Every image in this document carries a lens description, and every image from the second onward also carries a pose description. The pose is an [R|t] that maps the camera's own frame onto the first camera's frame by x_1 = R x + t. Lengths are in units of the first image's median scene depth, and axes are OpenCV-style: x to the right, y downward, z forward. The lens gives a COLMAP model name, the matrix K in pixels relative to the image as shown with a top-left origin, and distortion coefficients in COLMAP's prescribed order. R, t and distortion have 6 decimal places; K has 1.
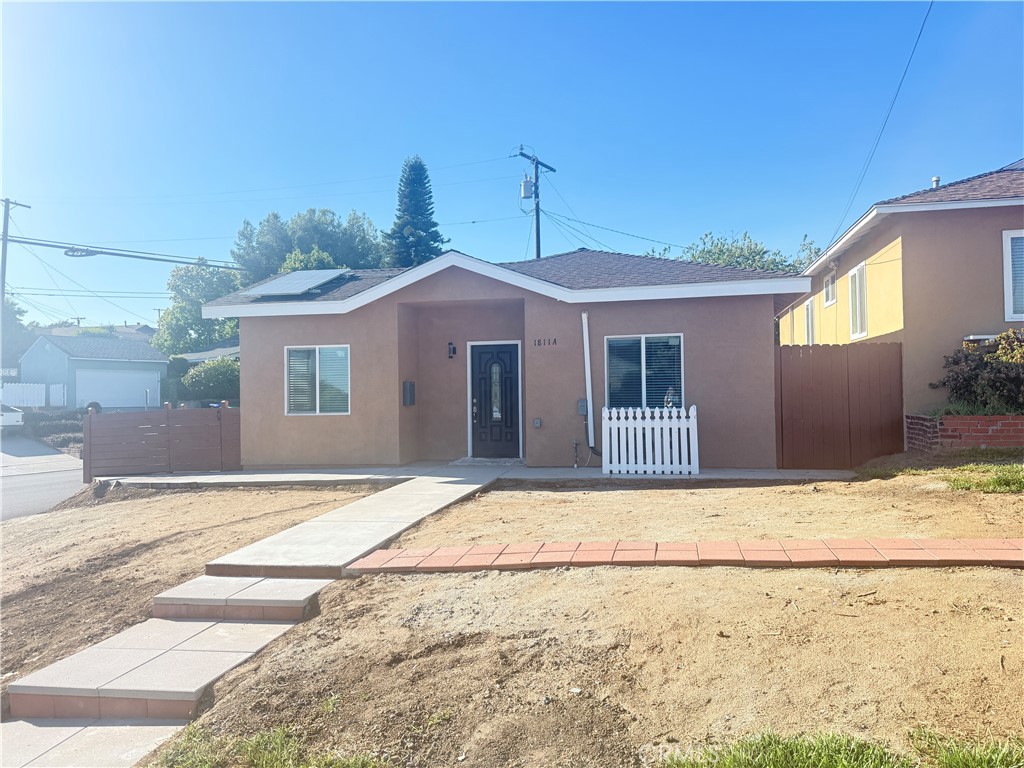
lens RADIAL K [[716.1, 0, 512.0], [0, 716.1, 384.0], [0, 0, 1]] dist [0.116325, -0.175932]
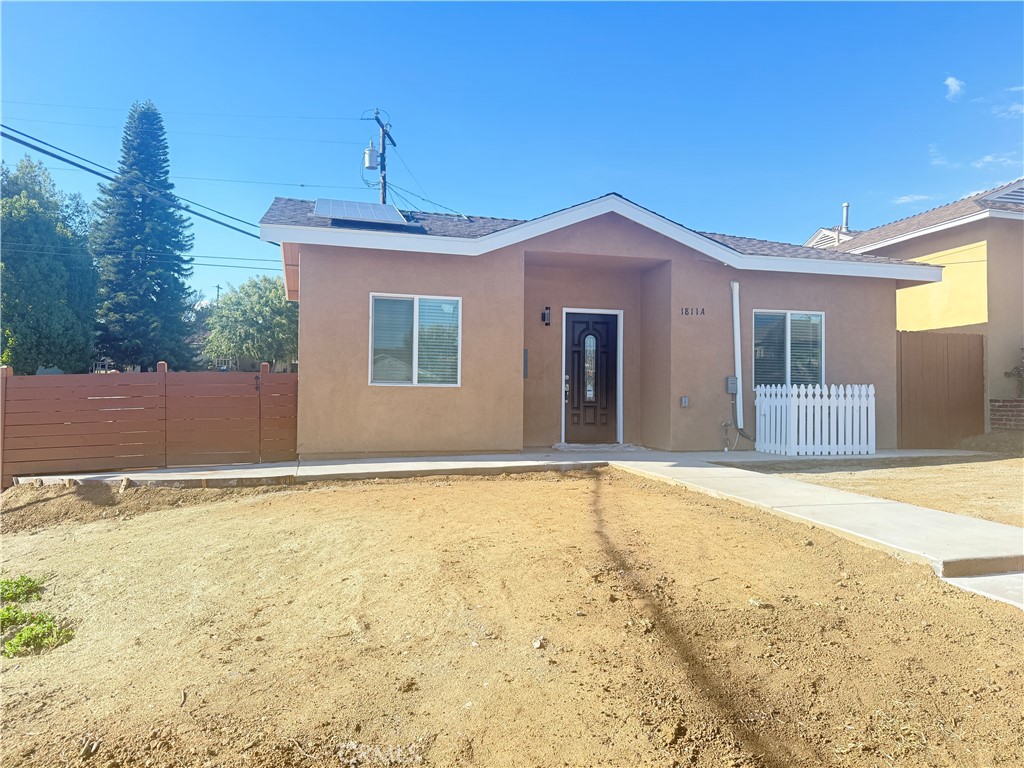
lens RADIAL K [[716.1, 0, 512.0], [0, 716.1, 384.0], [0, 0, 1]] dist [0.116325, -0.175932]
pose [[0.894567, 0.034187, 0.445625, -0.517773], [-0.029040, 0.999409, -0.018375, 0.051571], [-0.445990, 0.003497, 0.895031, 0.276508]]
